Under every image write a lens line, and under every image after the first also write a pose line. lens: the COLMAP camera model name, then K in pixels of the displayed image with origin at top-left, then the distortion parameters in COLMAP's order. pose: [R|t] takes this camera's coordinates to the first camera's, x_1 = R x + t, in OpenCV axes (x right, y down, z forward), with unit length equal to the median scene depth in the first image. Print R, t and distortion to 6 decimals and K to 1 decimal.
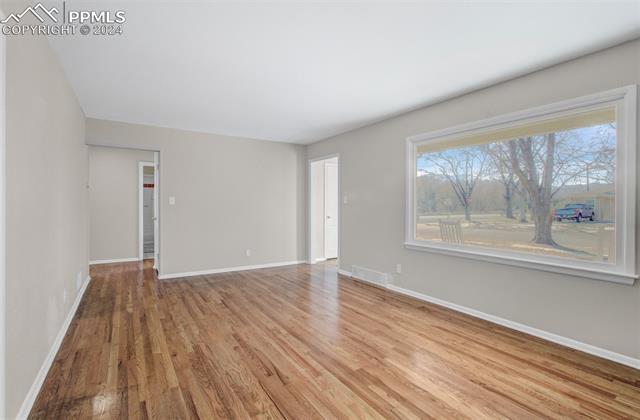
lens RADIAL K [[303.6, 0, 325.6], [0, 303.6, 208.8], [0, 0, 1]] dist [-0.009961, 0.000379]
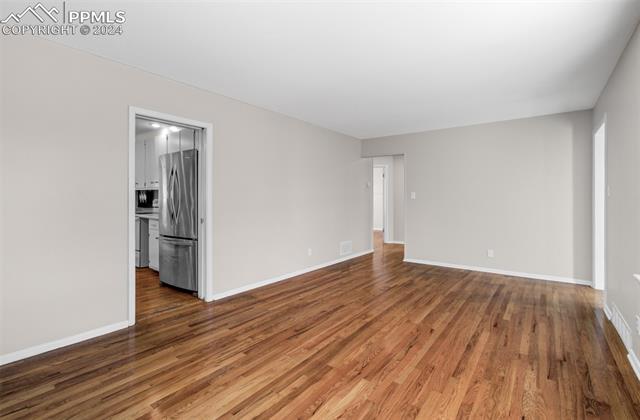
lens RADIAL K [[303.6, 0, 319.1], [0, 303.6, 203.7], [0, 0, 1]] dist [-0.009961, 0.000379]
pose [[0.329734, 0.012444, -0.943992, 0.860694], [-0.012475, 0.999883, 0.008823, 0.000223], [0.943992, 0.008867, 0.329850, 0.547659]]
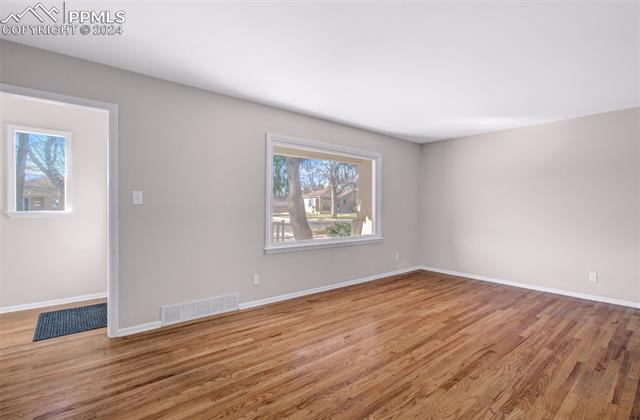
lens RADIAL K [[303.6, 0, 325.3], [0, 303.6, 209.9], [0, 0, 1]] dist [-0.009961, 0.000379]
pose [[-0.119398, -0.011366, 0.992781, -1.044512], [0.009160, 0.999879, 0.012549, -0.018788], [-0.992804, 0.010592, -0.119280, 1.465326]]
